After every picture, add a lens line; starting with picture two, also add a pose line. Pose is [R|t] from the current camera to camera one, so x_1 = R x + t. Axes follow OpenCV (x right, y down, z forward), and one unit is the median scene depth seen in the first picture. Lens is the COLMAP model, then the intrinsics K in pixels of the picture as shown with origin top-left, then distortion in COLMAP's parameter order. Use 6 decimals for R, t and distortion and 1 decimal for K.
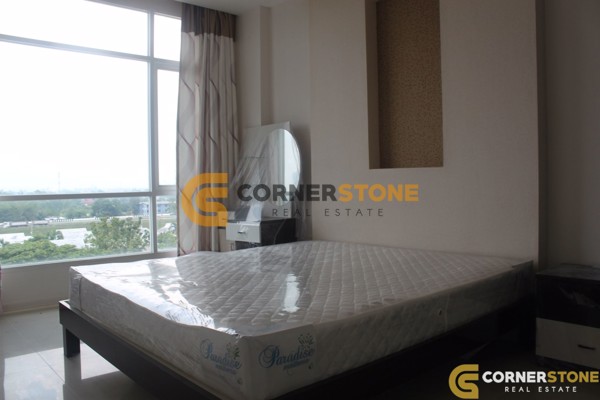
lens RADIAL K [[511.4, 0, 300.0], [0, 511.4, 200.0], [0, 0, 1]] dist [-0.106259, -0.003192]
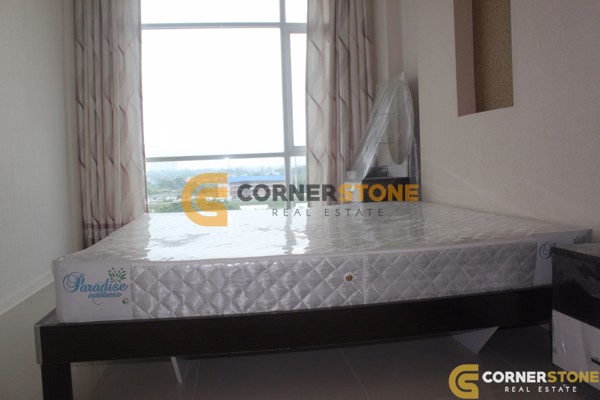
lens RADIAL K [[511.4, 0, 300.0], [0, 511.4, 200.0], [0, 0, 1]] dist [-0.106259, -0.003192]
pose [[0.835956, 0.028380, -0.548063, 0.310426], [-0.001777, 0.998797, 0.049009, 0.029162], [0.548794, -0.039995, 0.835000, 0.134754]]
